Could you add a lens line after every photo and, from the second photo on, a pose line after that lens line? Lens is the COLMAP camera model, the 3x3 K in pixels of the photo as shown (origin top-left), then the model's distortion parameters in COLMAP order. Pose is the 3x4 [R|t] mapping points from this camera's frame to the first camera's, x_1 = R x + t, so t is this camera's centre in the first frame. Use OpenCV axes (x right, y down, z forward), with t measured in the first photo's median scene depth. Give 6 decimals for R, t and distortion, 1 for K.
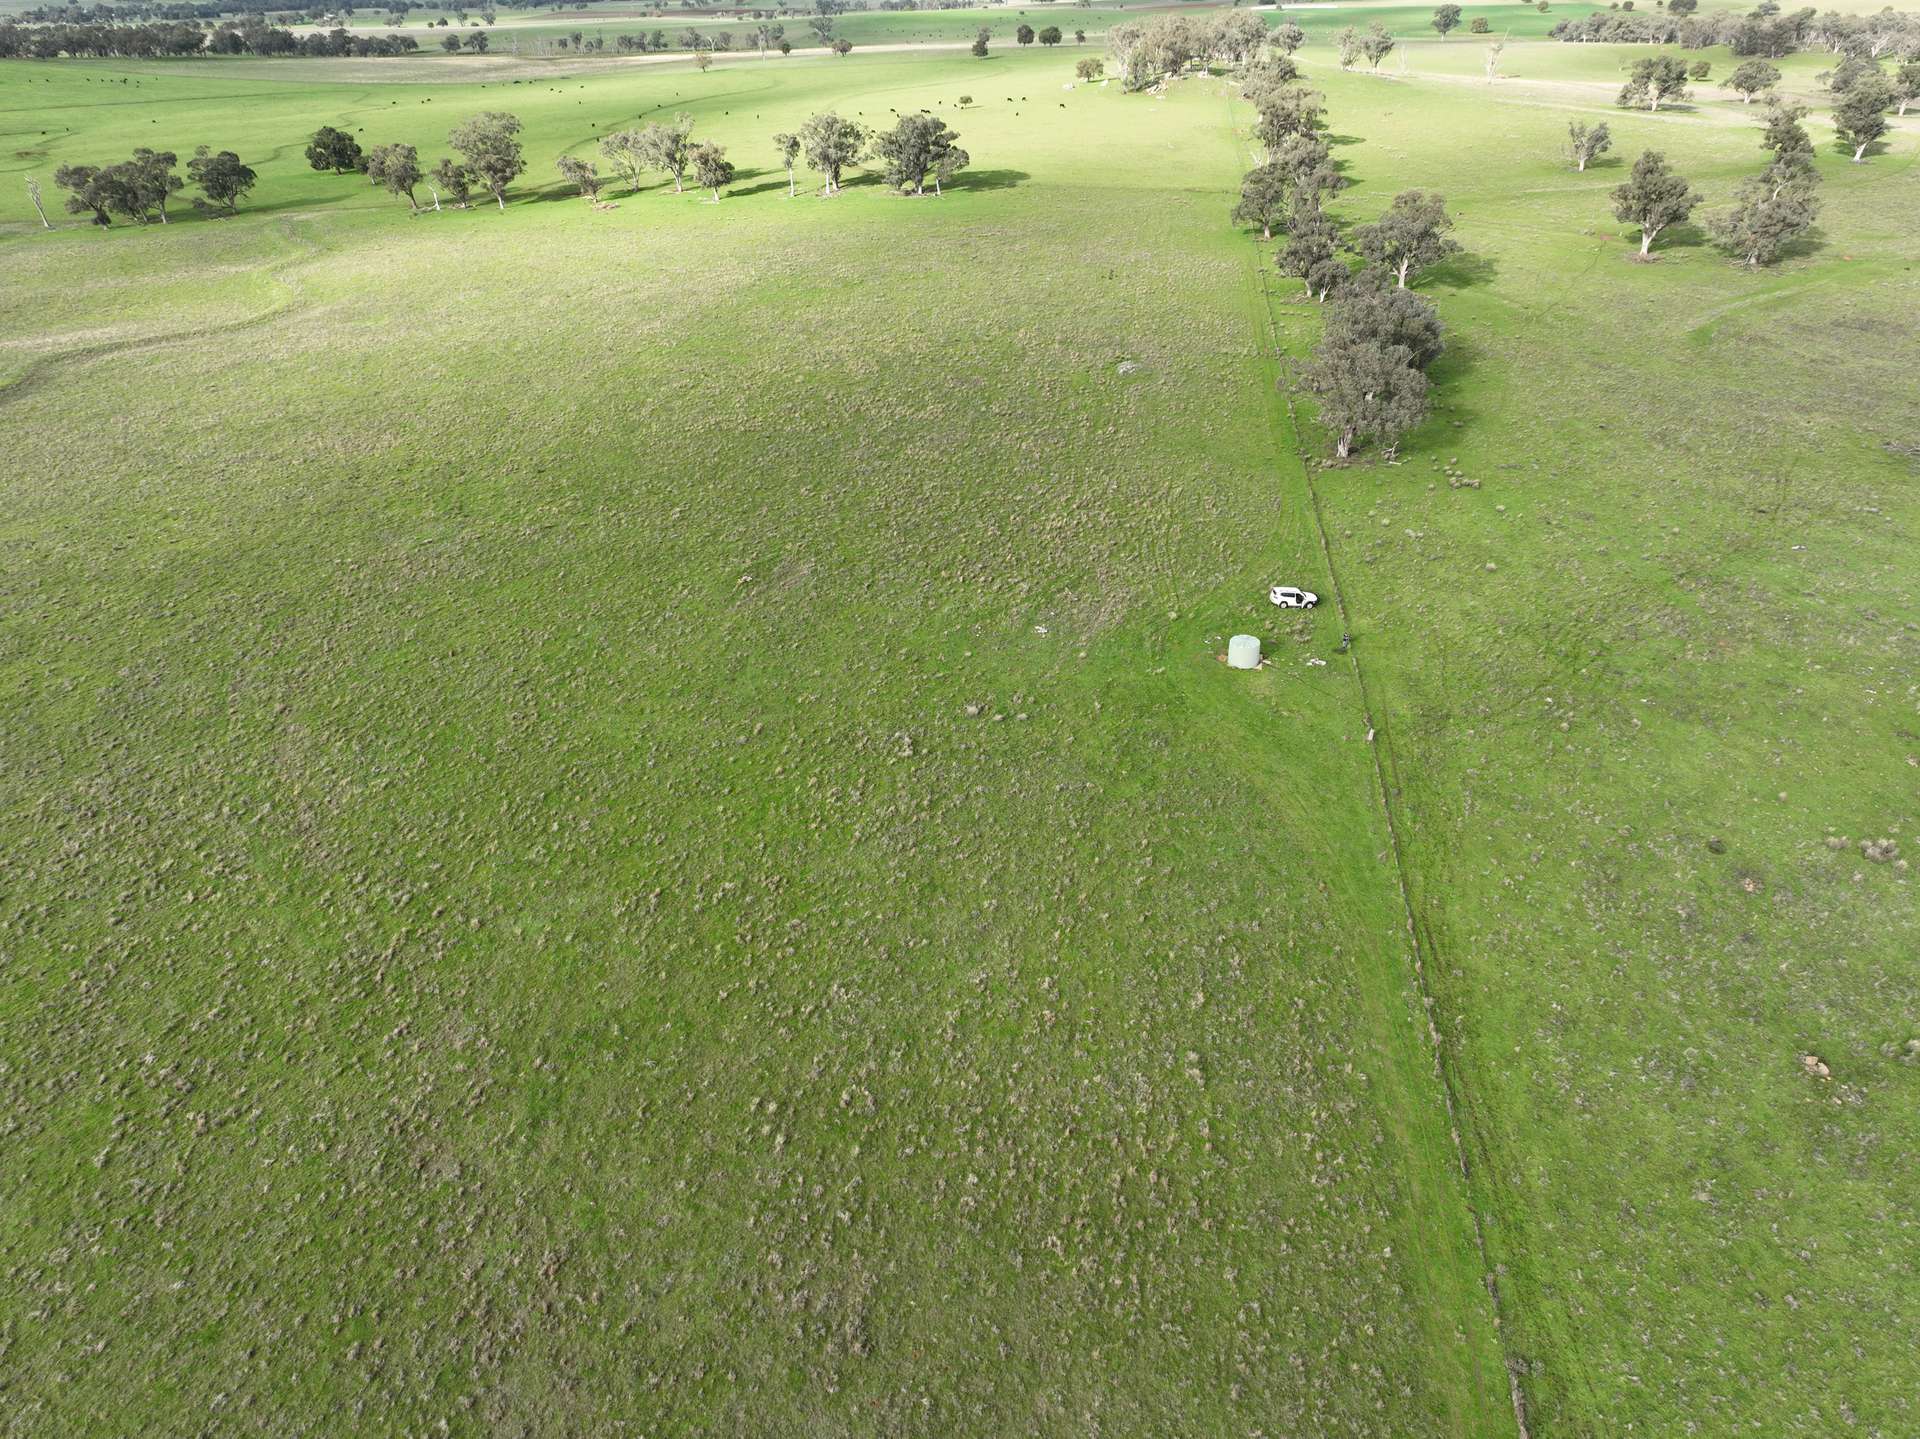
lens RADIAL K [[1338.0, 0, 980.1], [0, 1338.0, 720.0], [0, 0, 1]] dist [-0.000099, 0.026824]
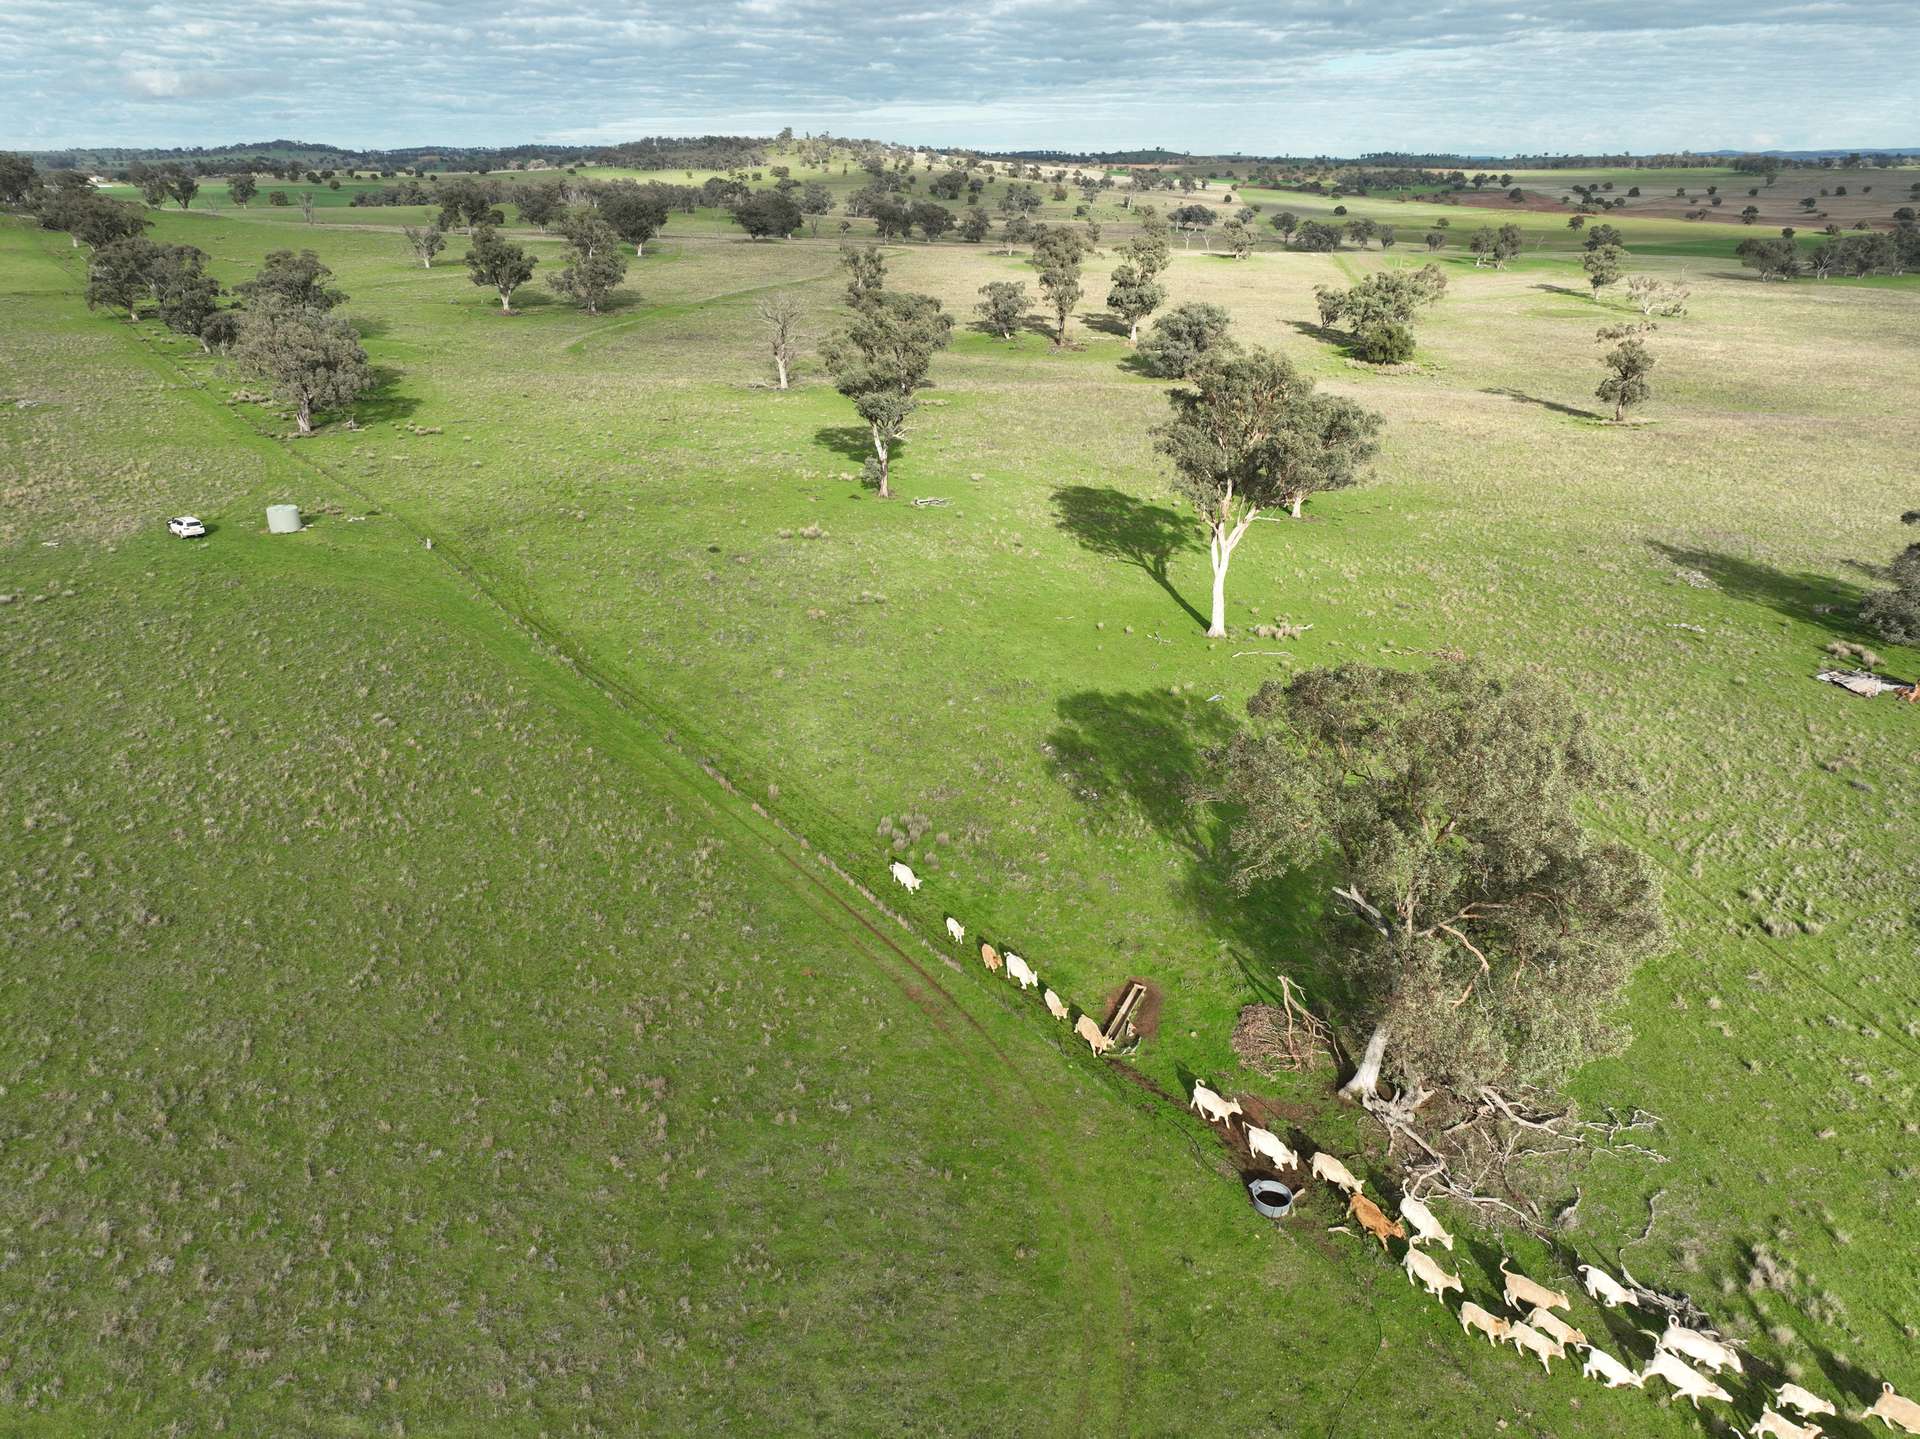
lens RADIAL K [[1340.1, 0, 961.1], [0, 1340.1, 726.1], [0, 0, 1]] dist [-0.007640, 0.022098]
pose [[0.720186, -0.261744, 0.642513, -0.068908], [0.335411, 0.942040, 0.007805, 0.136081], [-0.607316, 0.209885, 0.766235, -0.049082]]
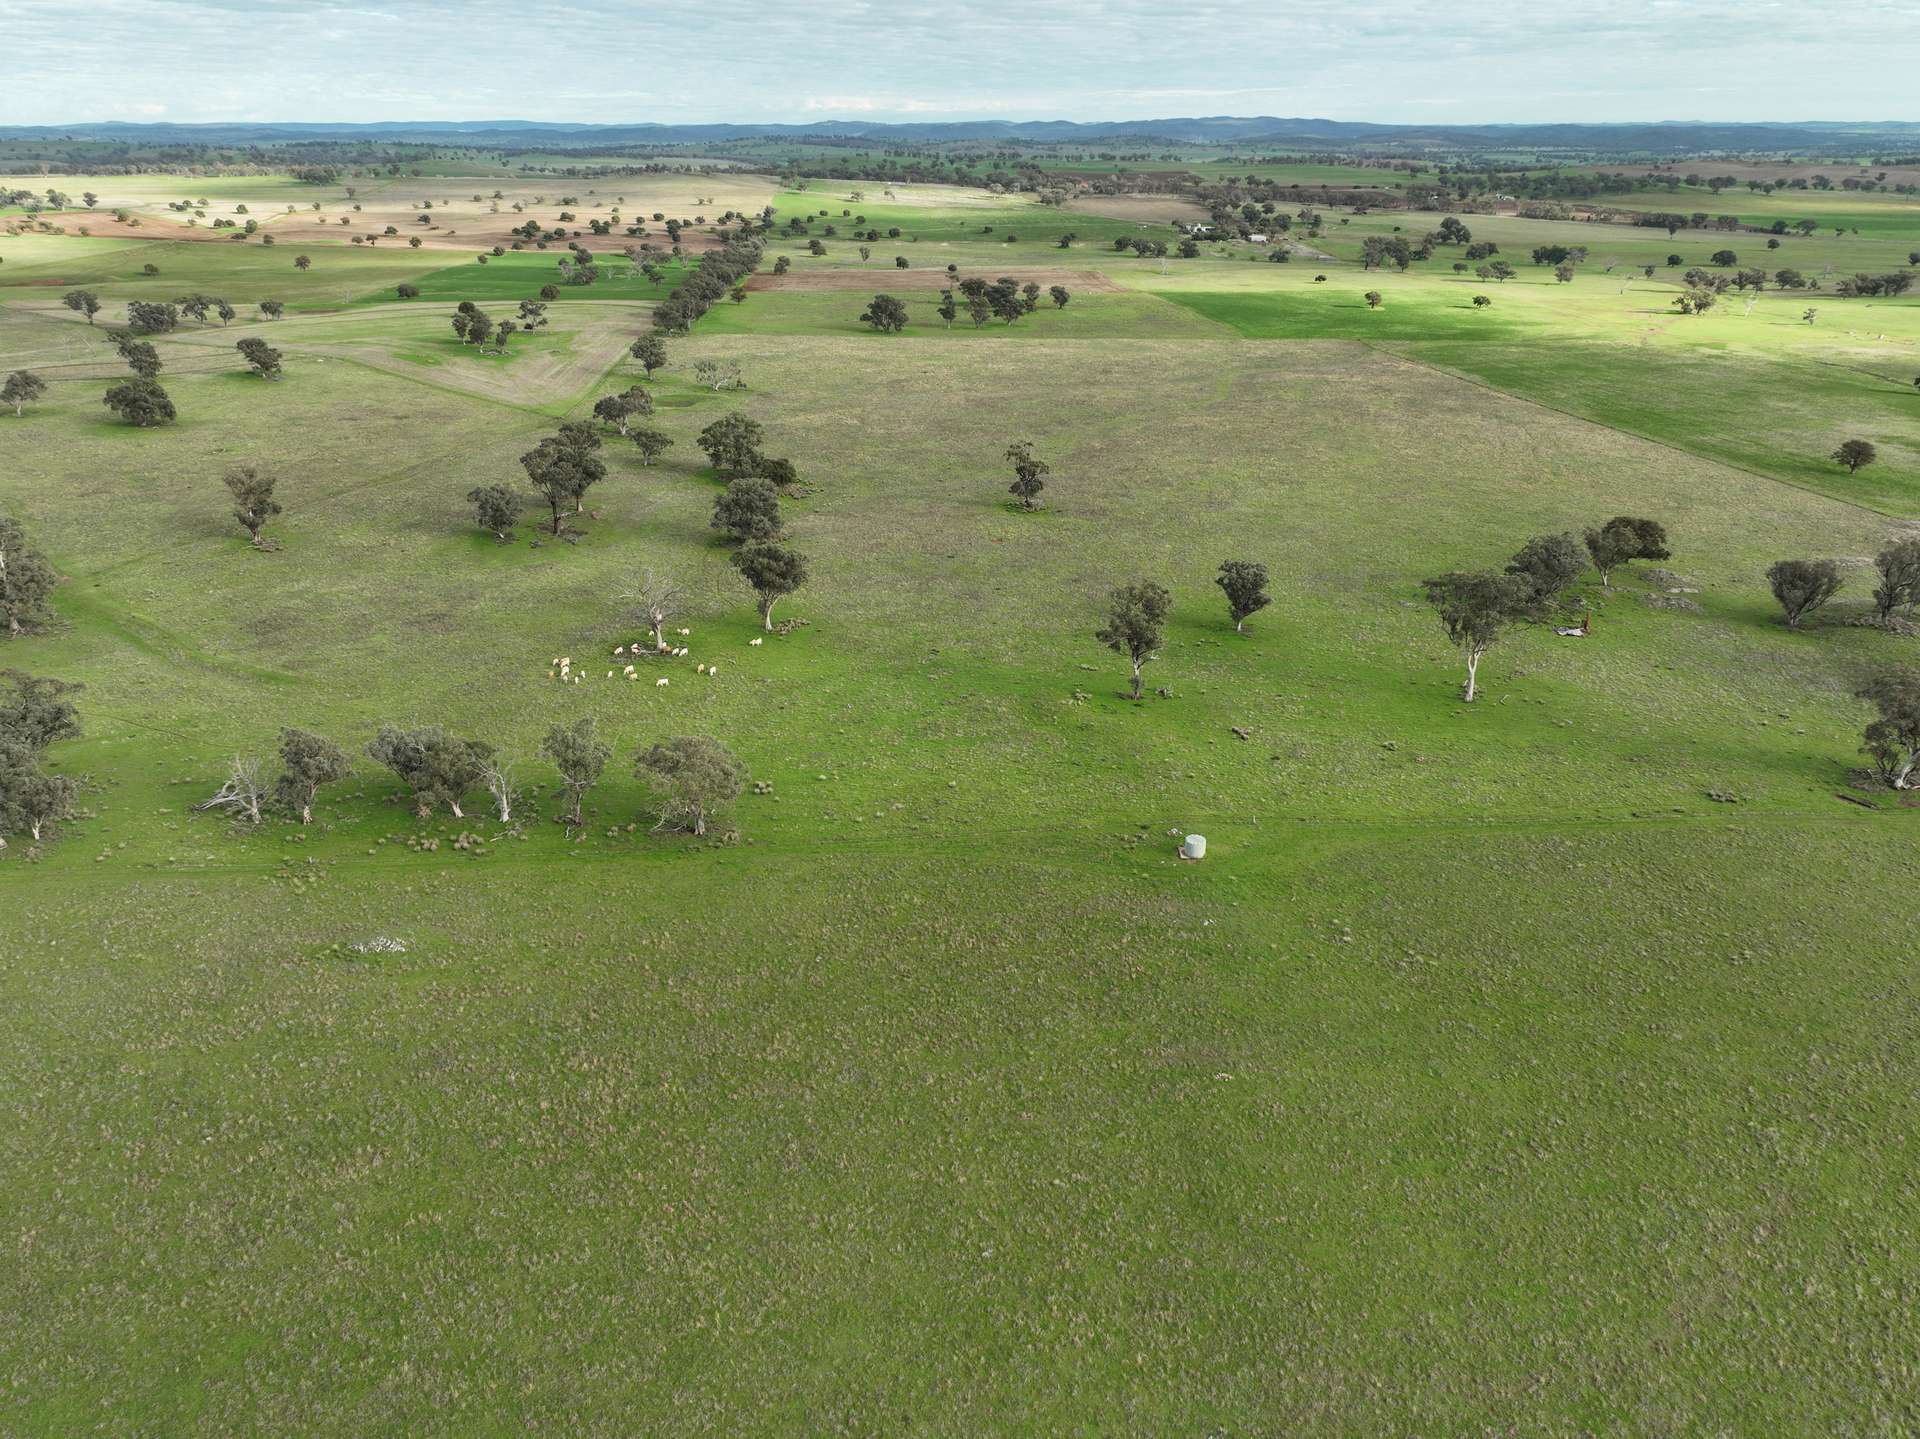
lens RADIAL K [[1340.1, 0, 961.1], [0, 1340.1, 726.1], [0, 0, 1]] dist [-0.007640, 0.022098]
pose [[-0.201146, -0.389978, 0.898587, -0.510171], [0.486678, 0.756321, 0.437177, -0.460874], [-0.850109, 0.525258, 0.037663, 0.545901]]
